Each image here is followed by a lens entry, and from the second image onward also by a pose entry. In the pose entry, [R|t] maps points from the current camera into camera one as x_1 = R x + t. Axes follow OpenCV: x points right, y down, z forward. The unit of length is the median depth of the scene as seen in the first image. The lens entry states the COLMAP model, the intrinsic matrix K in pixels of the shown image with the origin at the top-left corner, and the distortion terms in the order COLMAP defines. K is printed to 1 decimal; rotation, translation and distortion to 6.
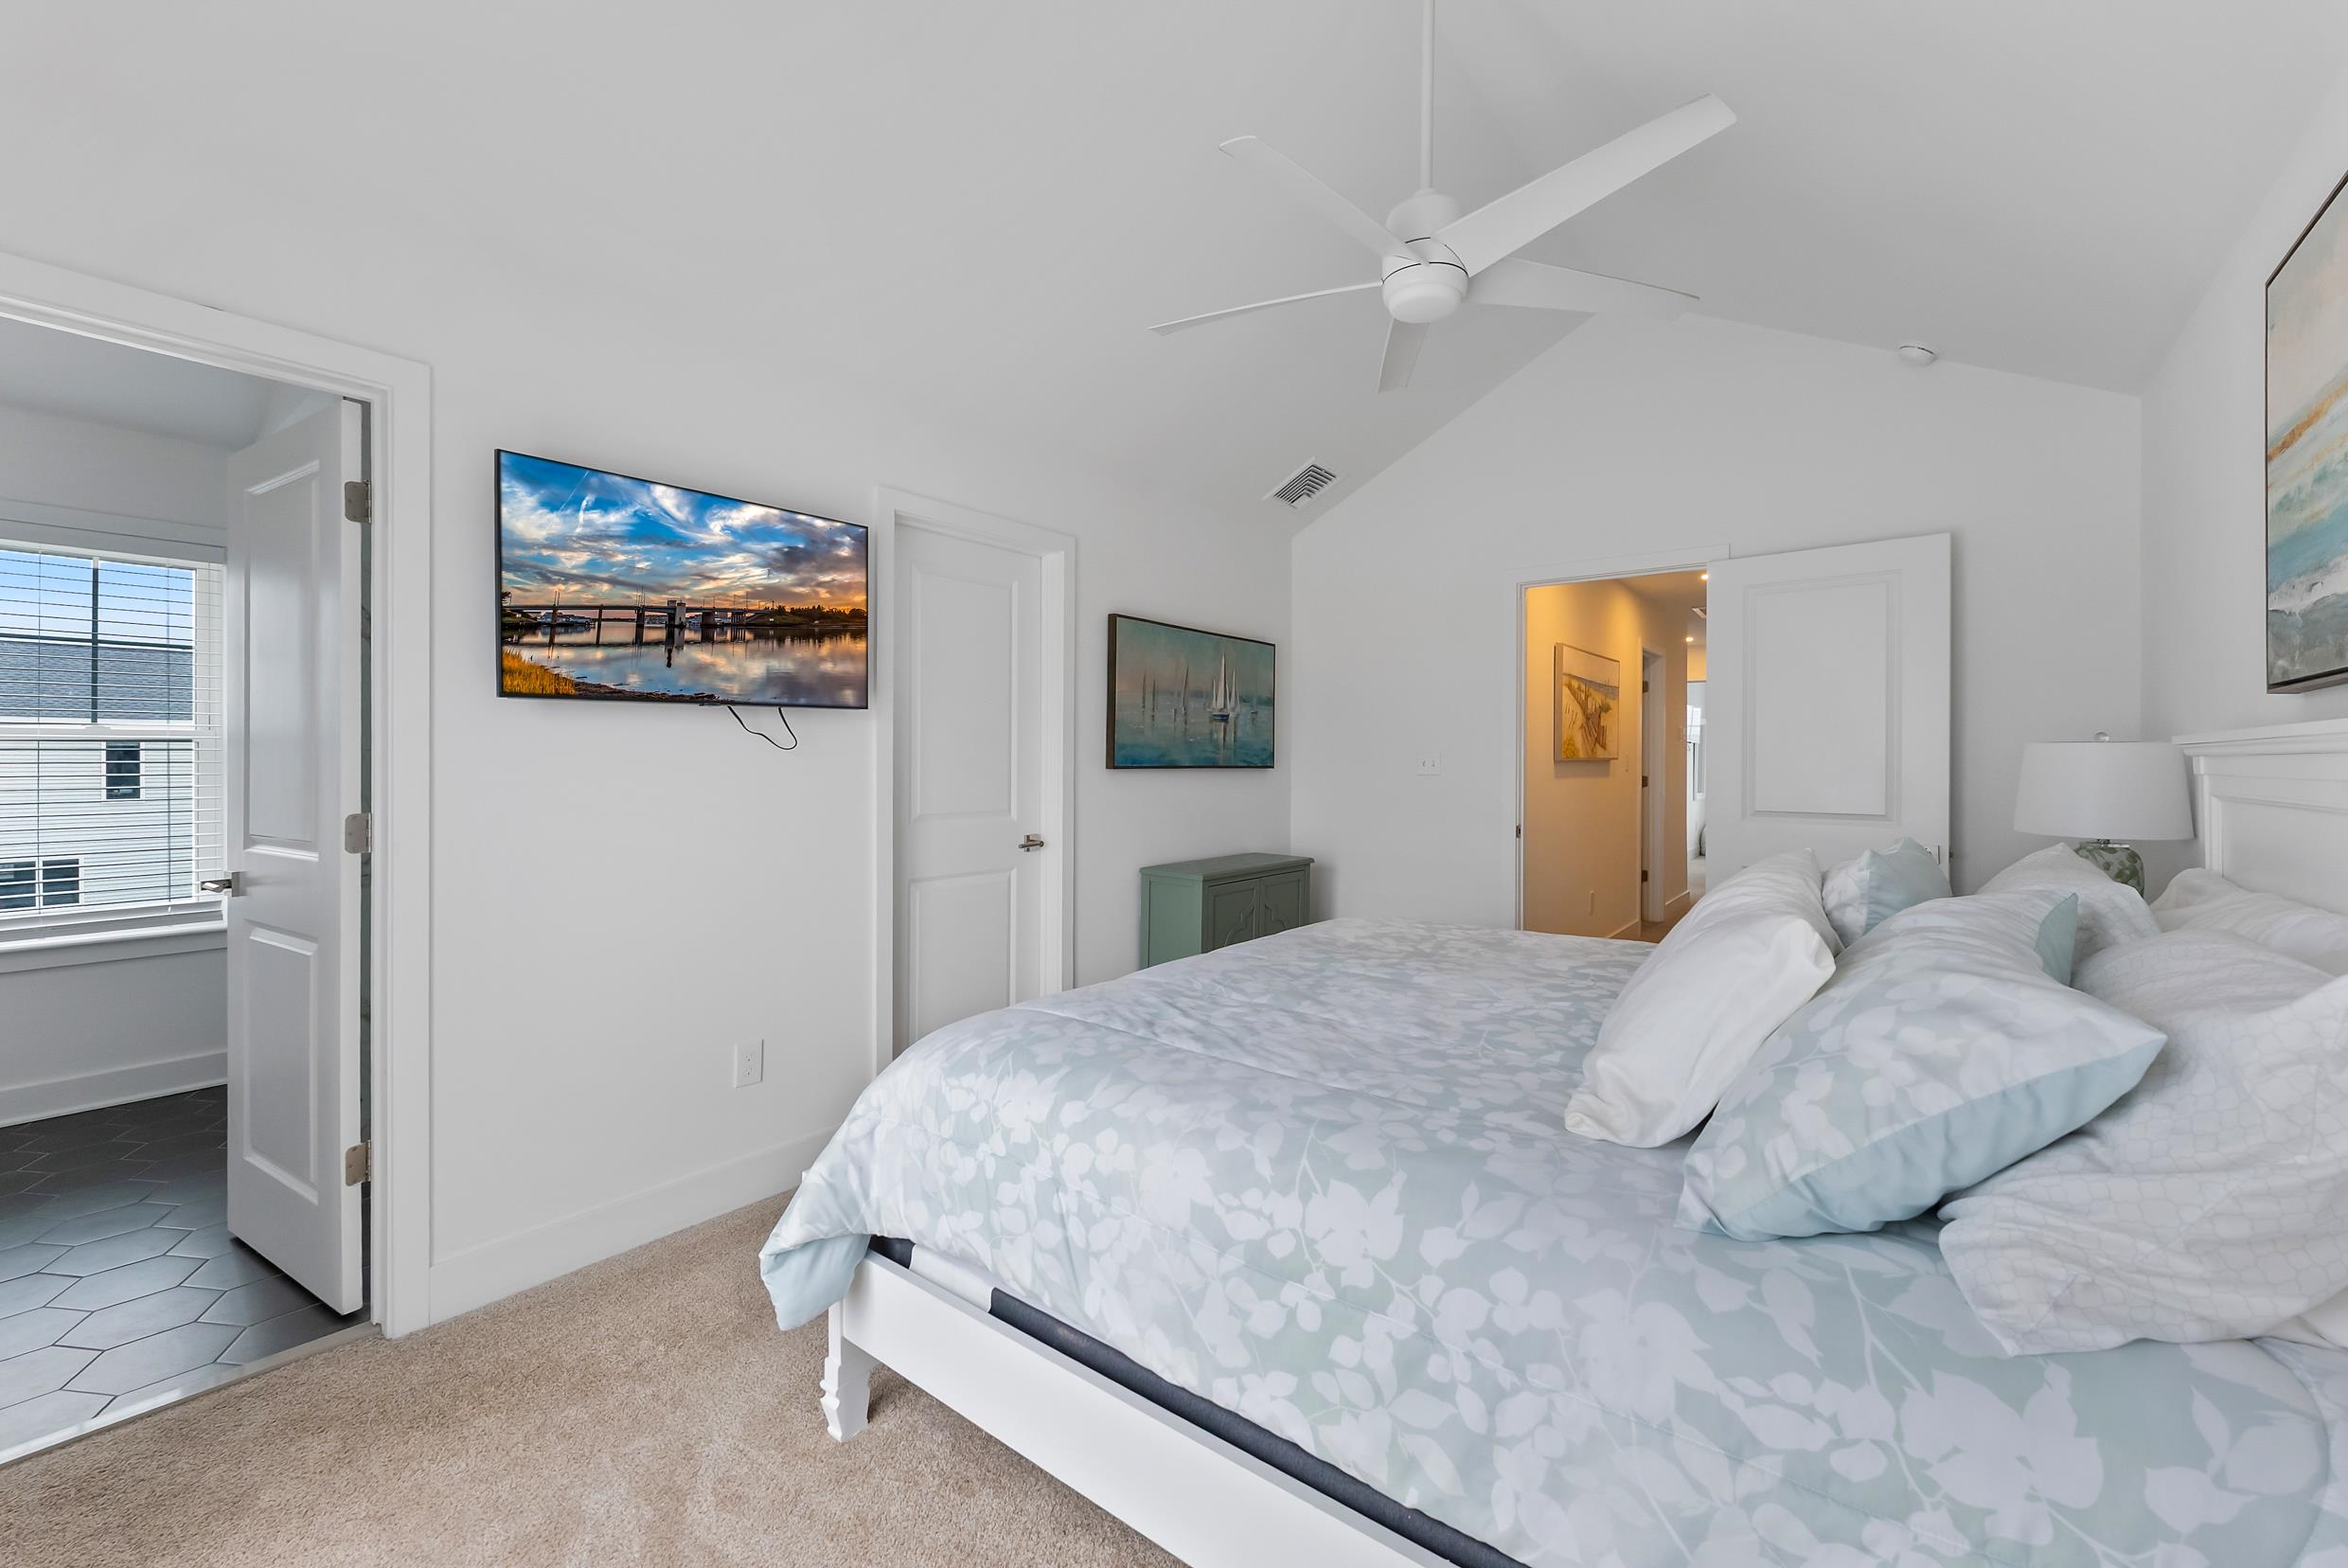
lens RADIAL K [[946.8, 0, 1166.5], [0, 946.8, 763.6], [0, 0, 1]] dist [-0.000757, -0.000543]
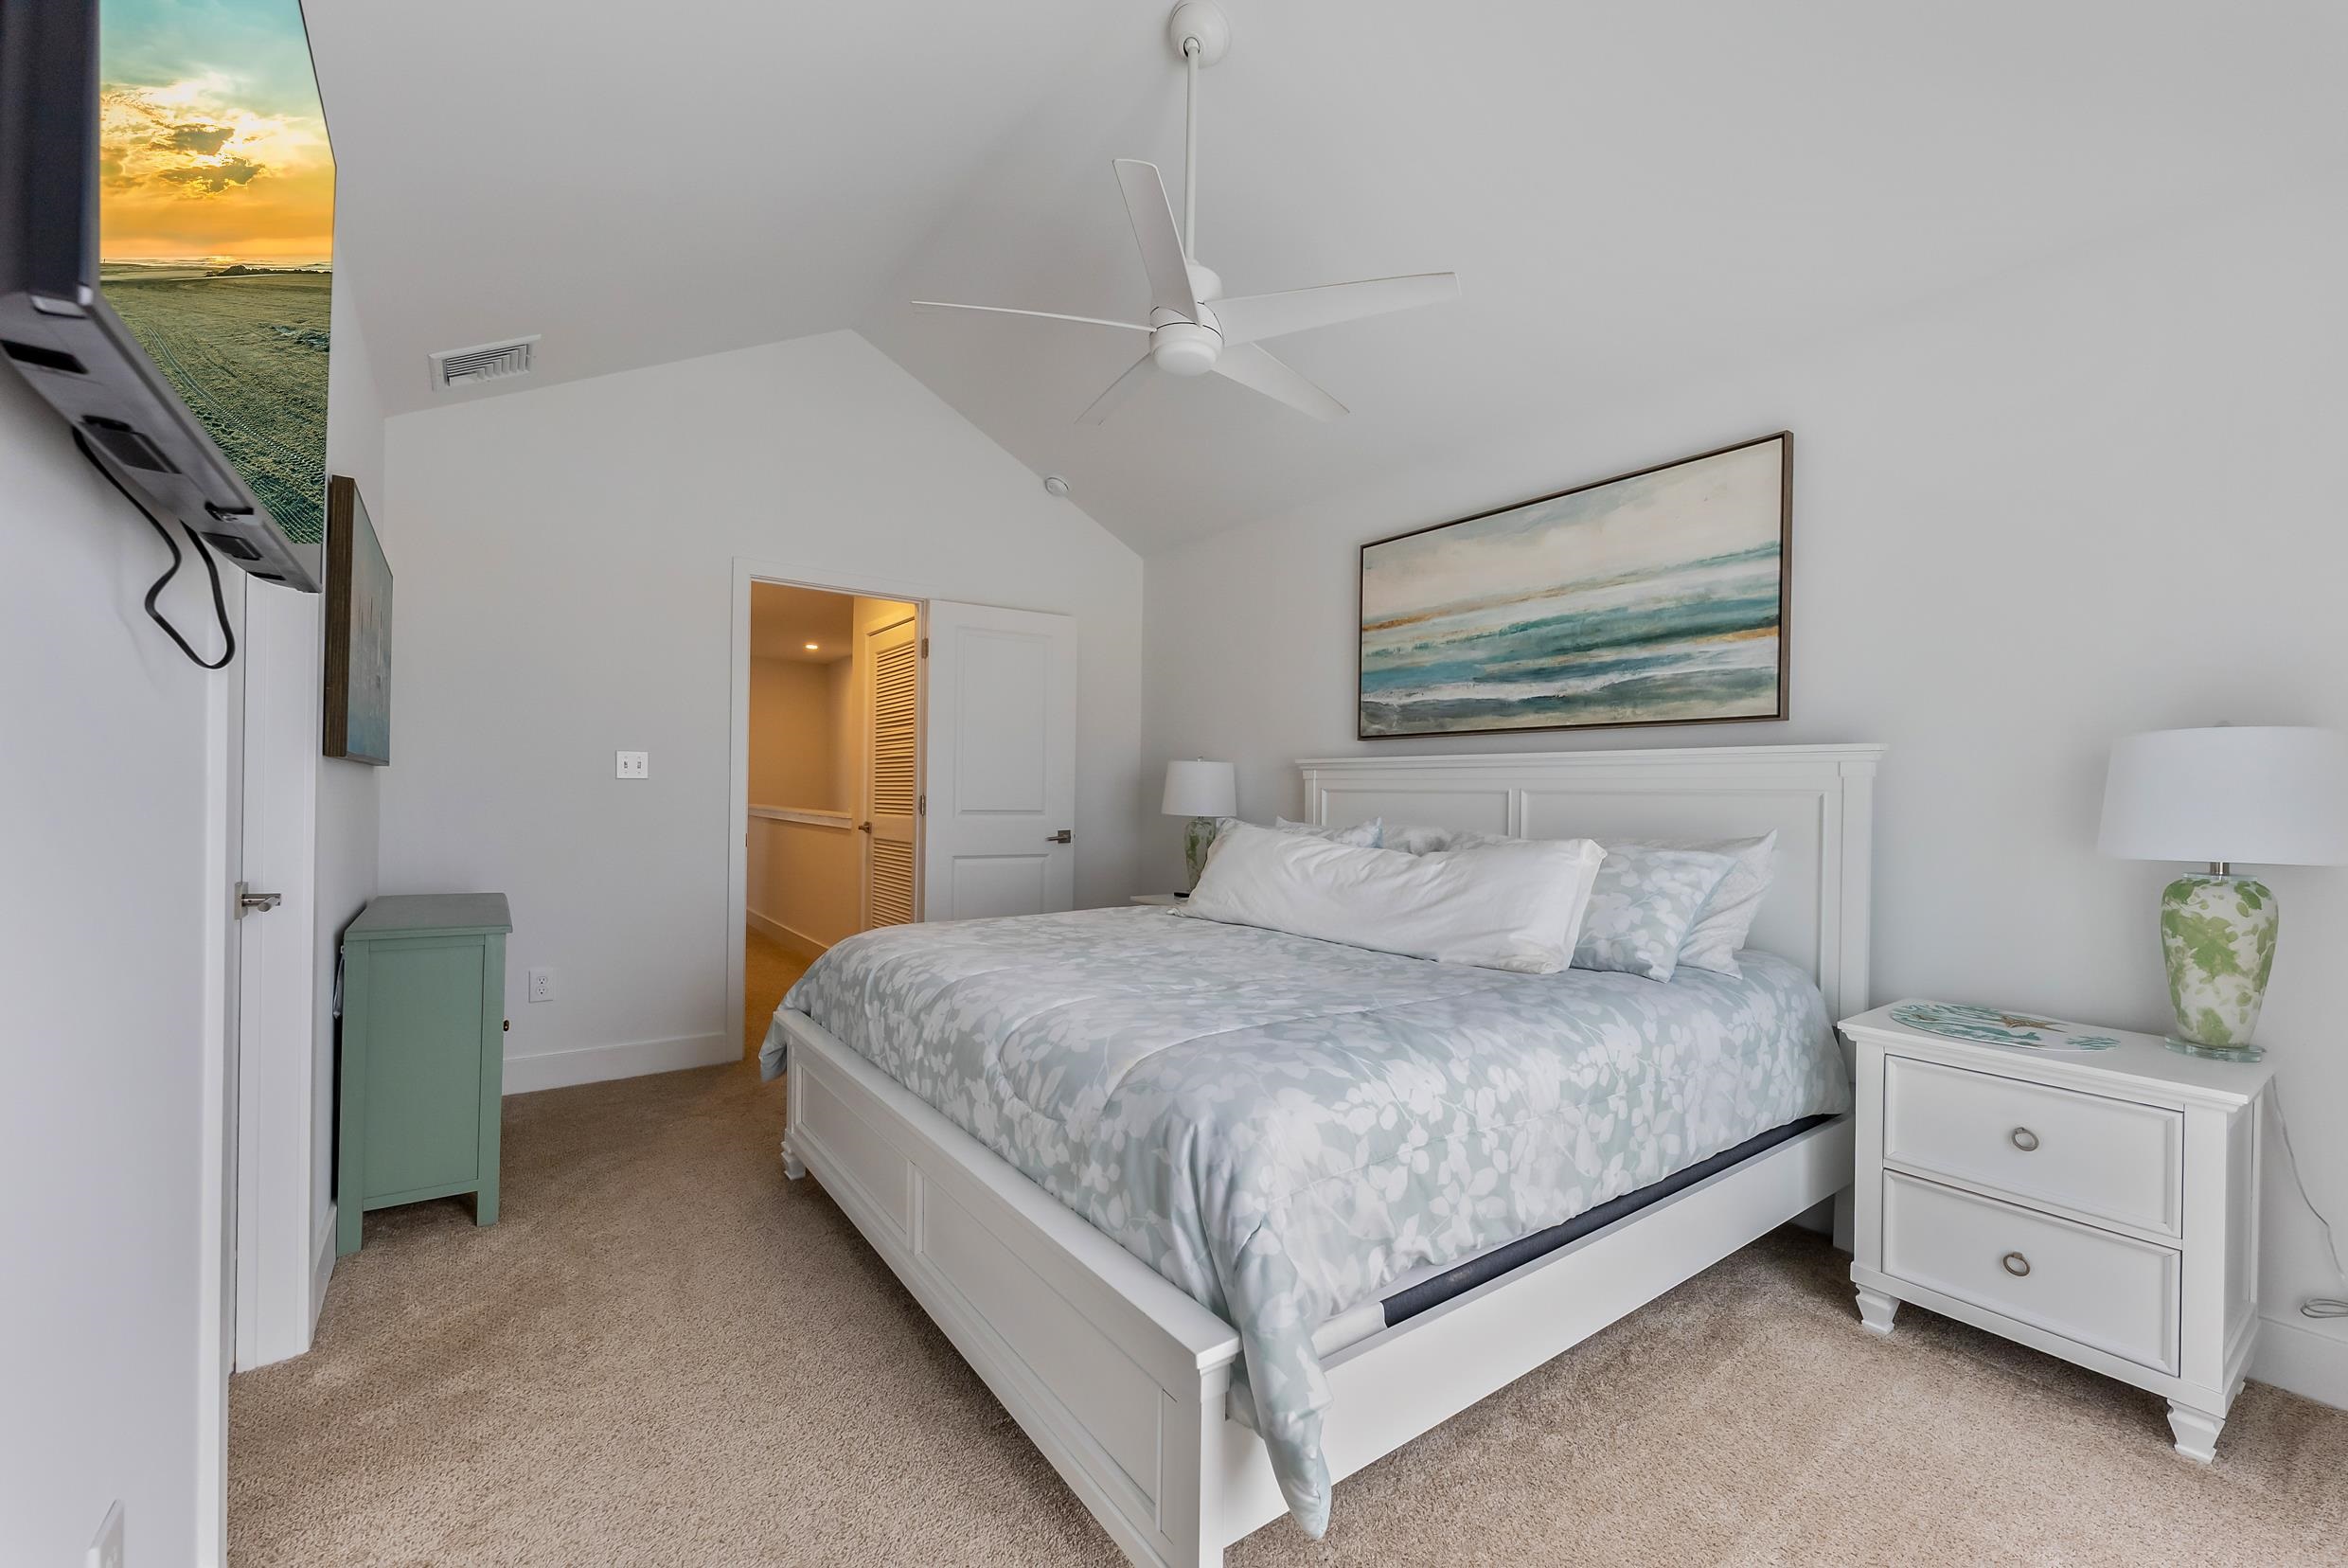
lens RADIAL K [[943.1, 0, 1166.1], [0, 943.1, 796.8], [0, 0, 1]] dist [0.000449, -0.000090]
pose [[0.282770, -0.003505, 0.959181, -1.190441], [-0.011550, 0.999908, 0.007059, 0.051064], [-0.959118, -0.013075, 0.282703, 0.989728]]
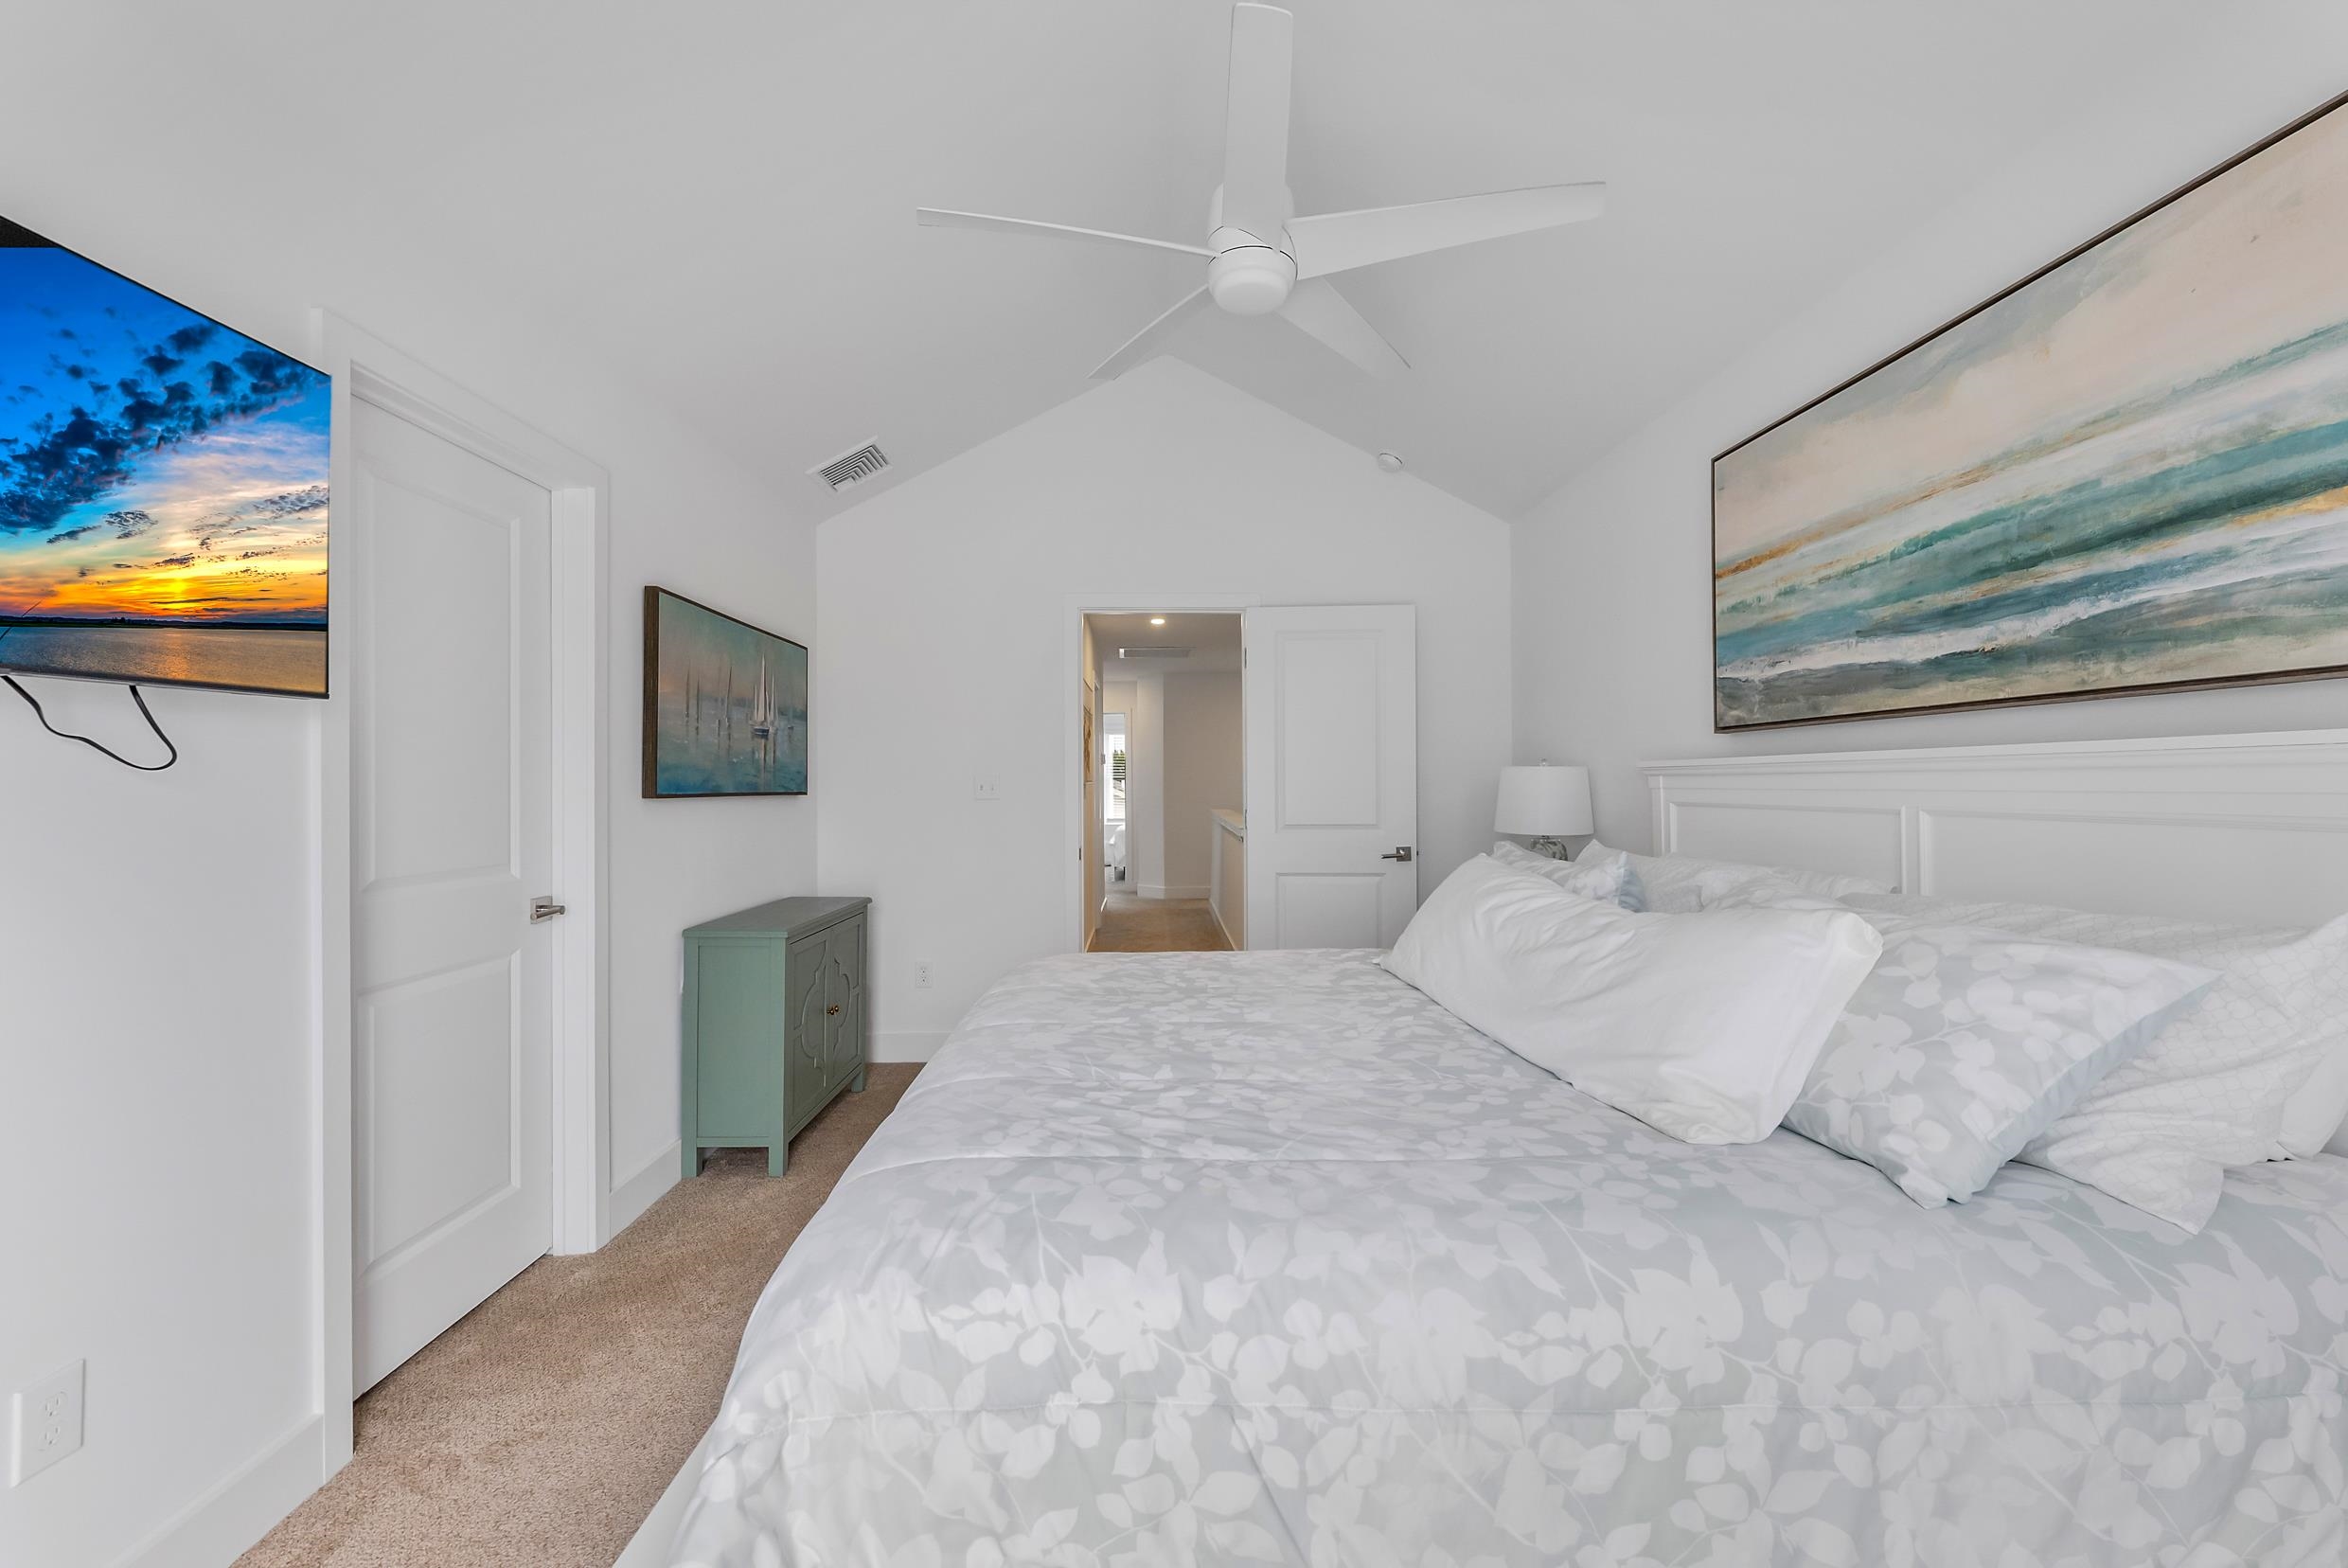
lens RADIAL K [[939.8, 0, 1174.9], [0, 939.8, 782.5], [0, 0, 1]] dist [0.001609, -0.000224]
pose [[0.772346, -0.007286, 0.635160, -0.540537], [0.010850, 0.999940, -0.001723, -0.003257], [-0.635109, 0.008222, 0.772379, 0.477441]]
